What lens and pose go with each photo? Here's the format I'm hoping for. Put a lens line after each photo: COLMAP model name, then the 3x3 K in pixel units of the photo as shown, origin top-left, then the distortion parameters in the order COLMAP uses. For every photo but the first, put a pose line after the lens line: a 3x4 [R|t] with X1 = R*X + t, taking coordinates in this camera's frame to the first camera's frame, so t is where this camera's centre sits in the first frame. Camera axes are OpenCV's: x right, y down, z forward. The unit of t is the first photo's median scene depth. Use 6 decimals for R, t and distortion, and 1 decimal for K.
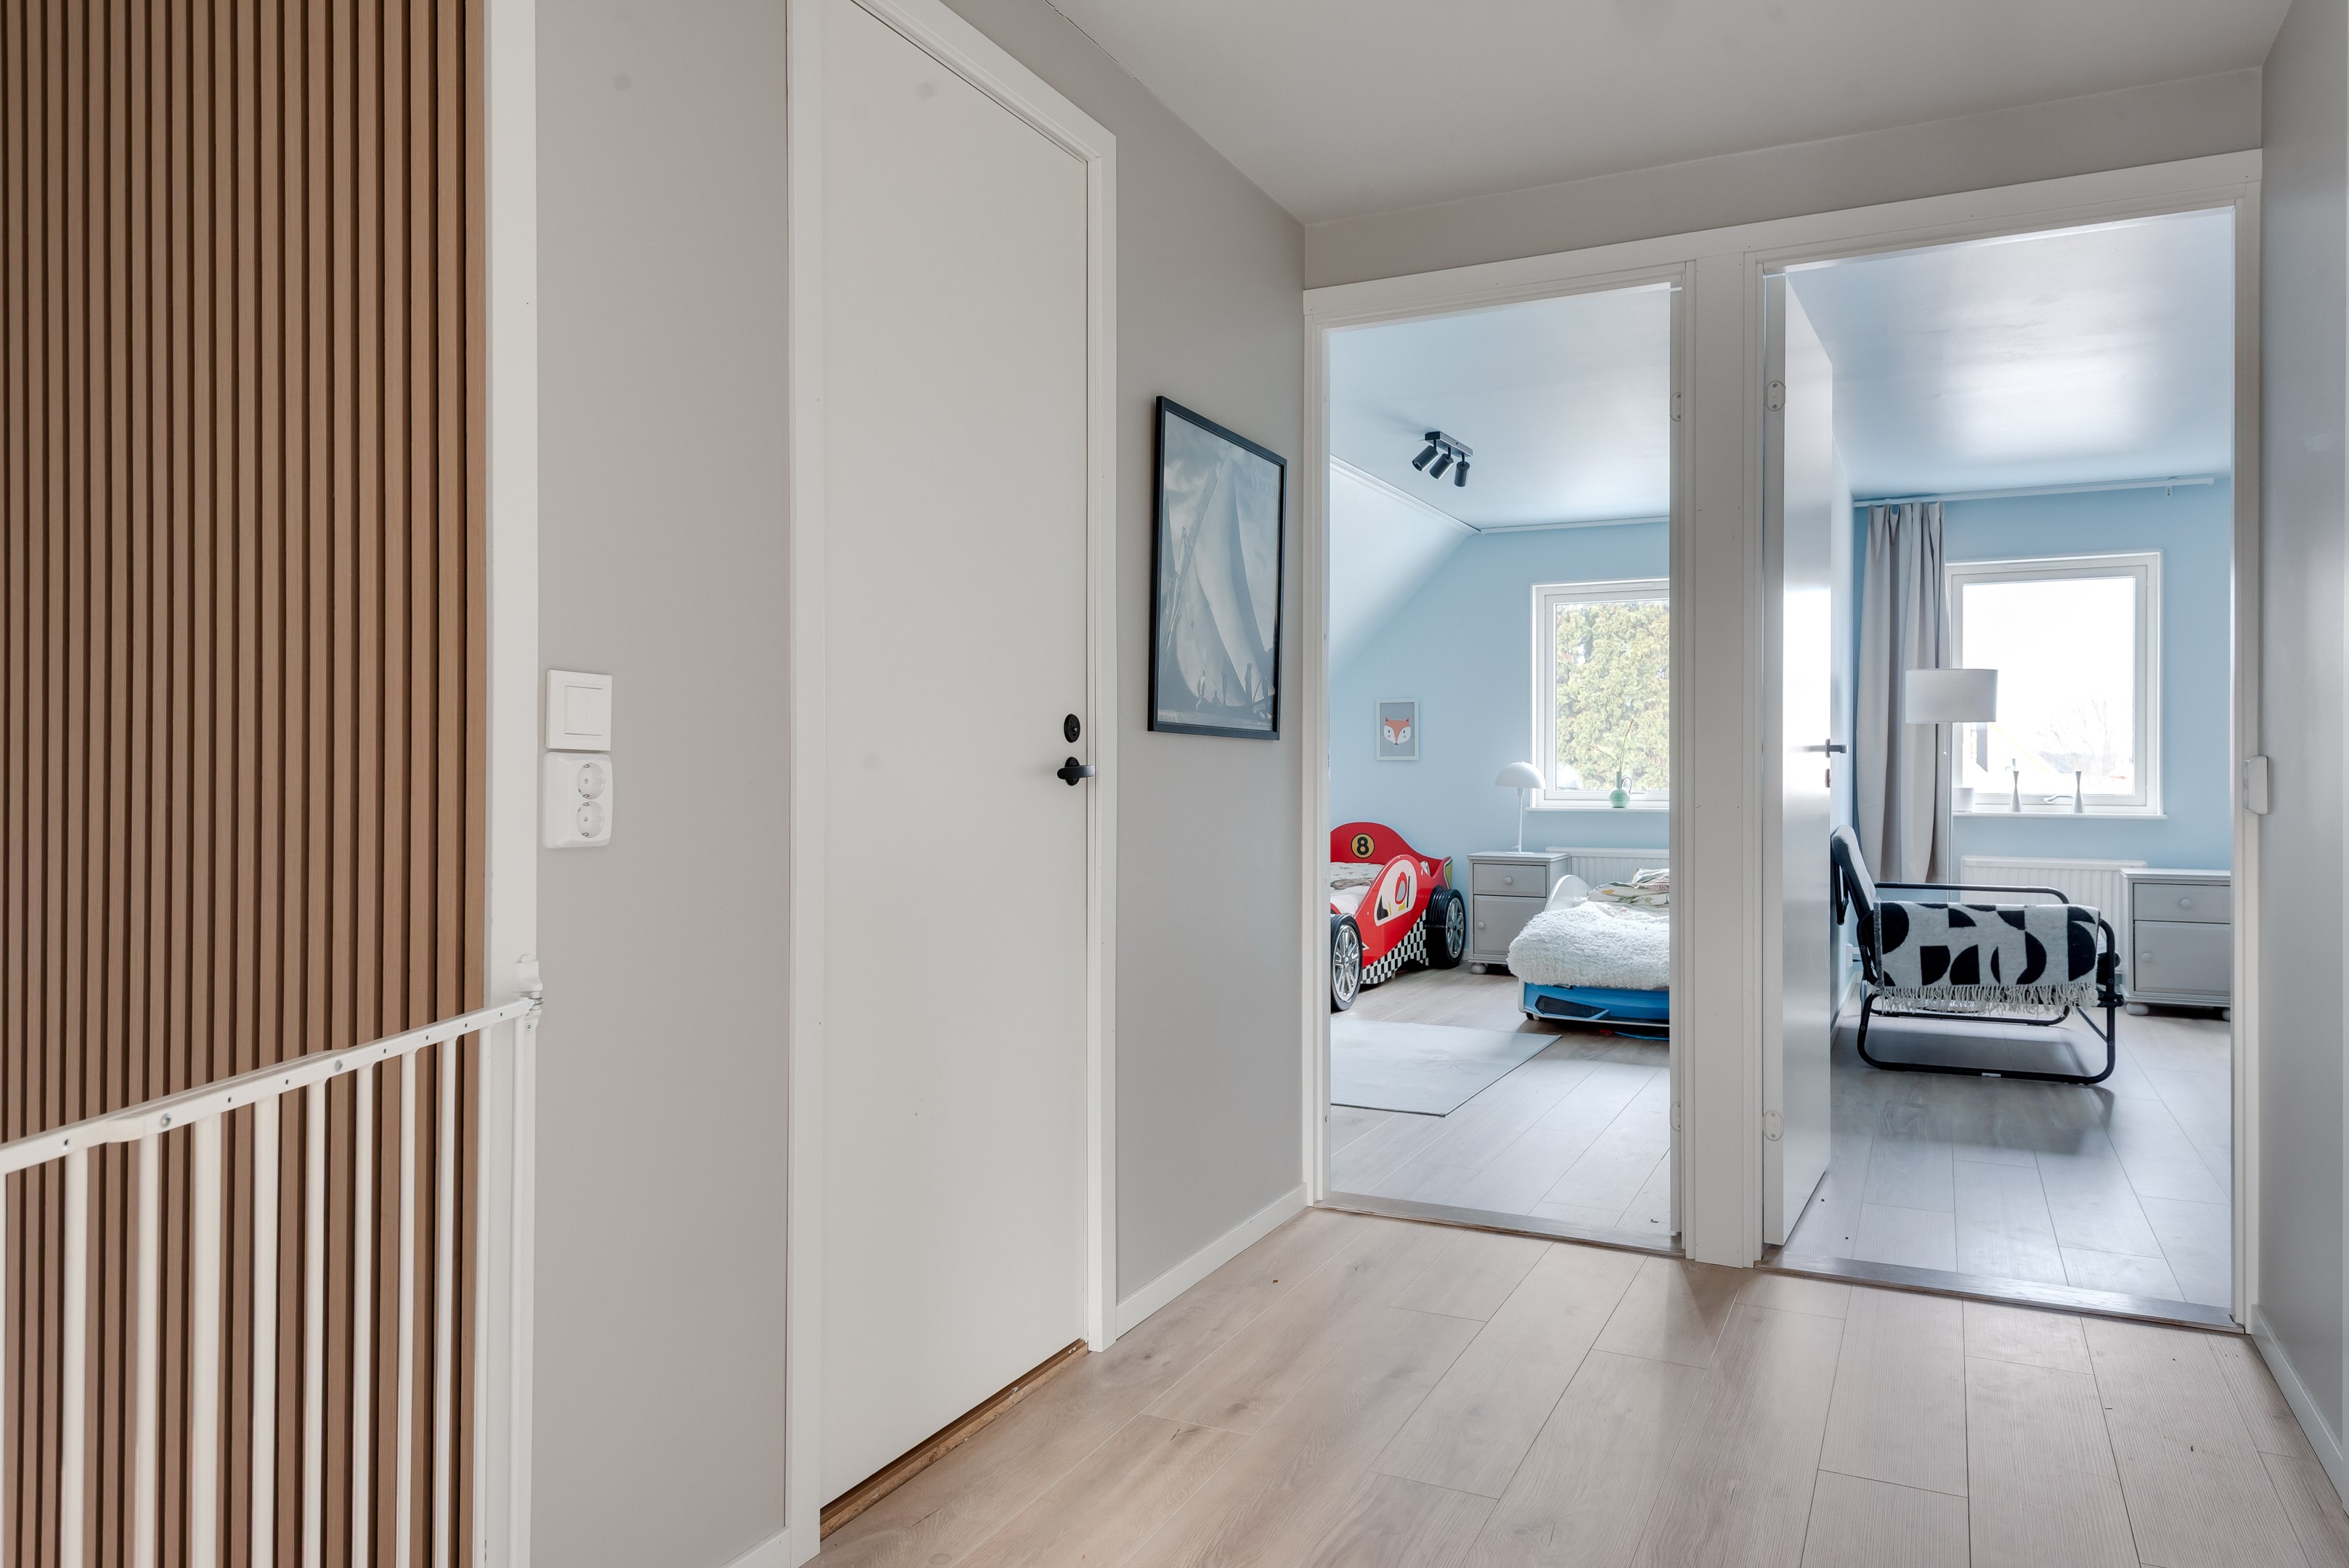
lens RADIAL K [[1545.9, 0, 1182.2], [0, 1545.9, 777.8], [0, 0, 1]] dist [0.024230, 0.001050]
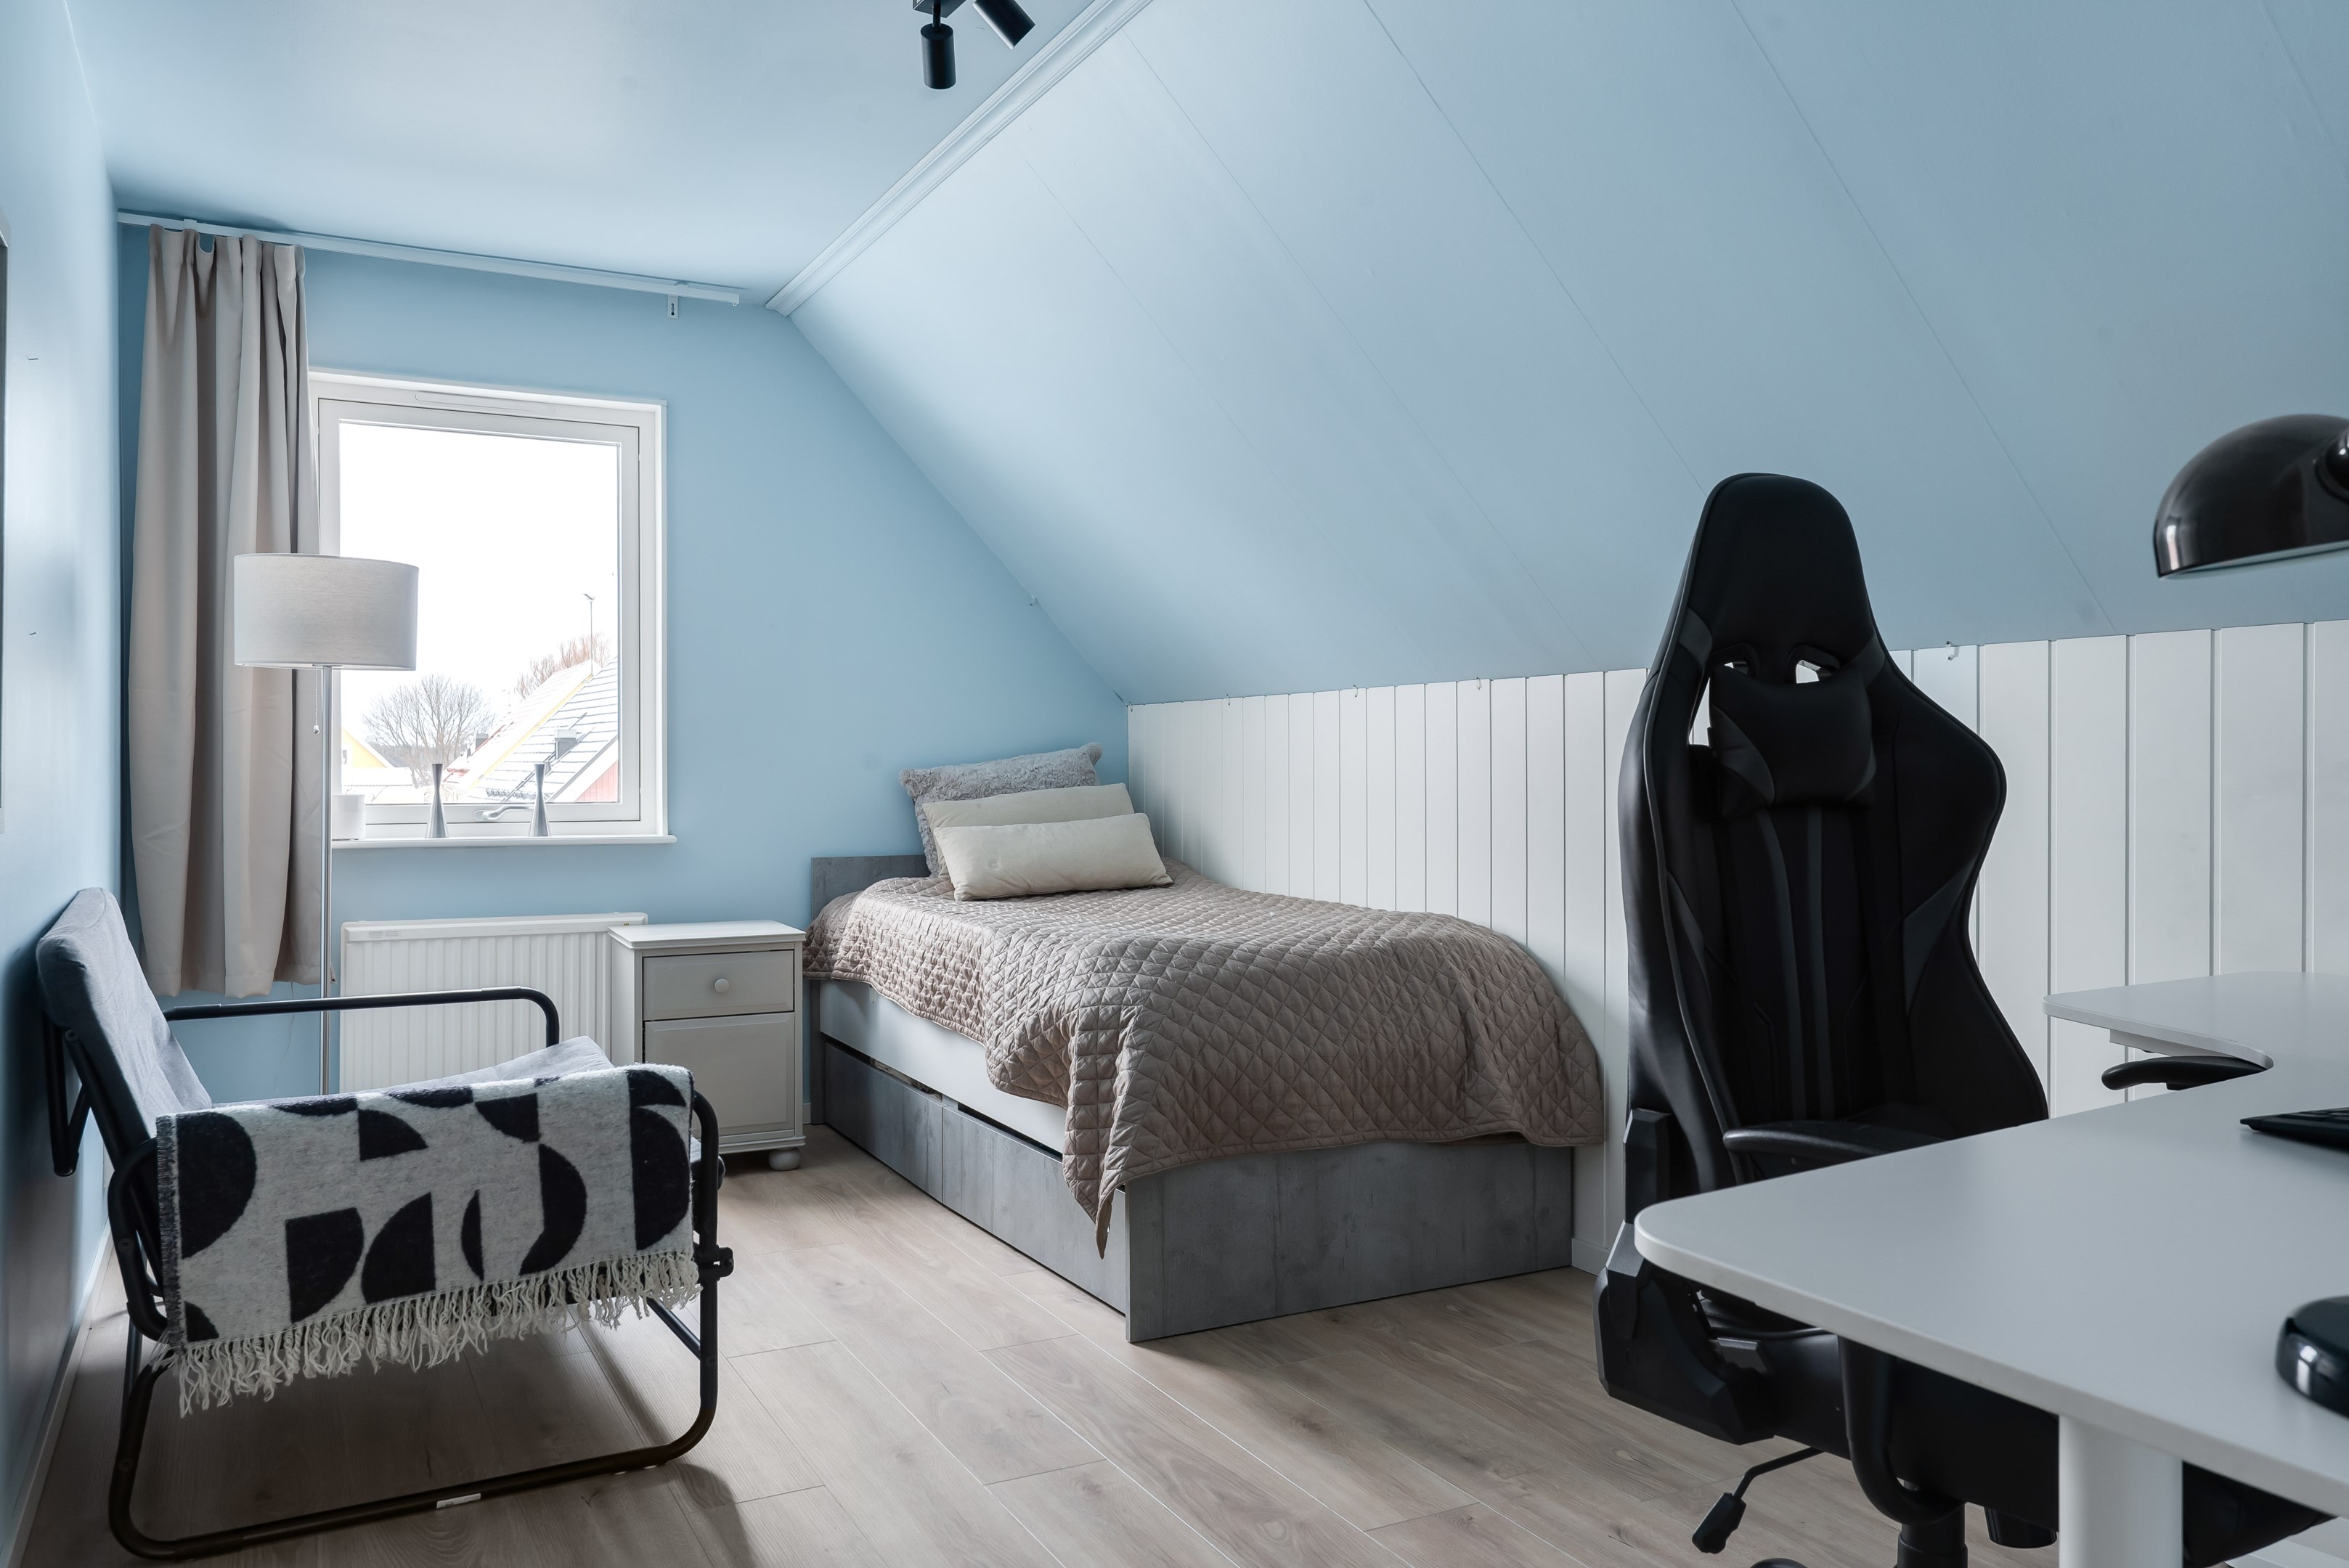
lens RADIAL K [[1728.5, 0, 1198.6], [0, 1728.5, 770.6], [0, 0, 1]] dist [0.033745, -0.025255]
pose [[0.583331, -0.003528, 0.812227, 0.254258], [0.004133, 0.999991, 0.001375, -0.002242], [-0.812224, 0.002554, 0.583340, 0.559853]]
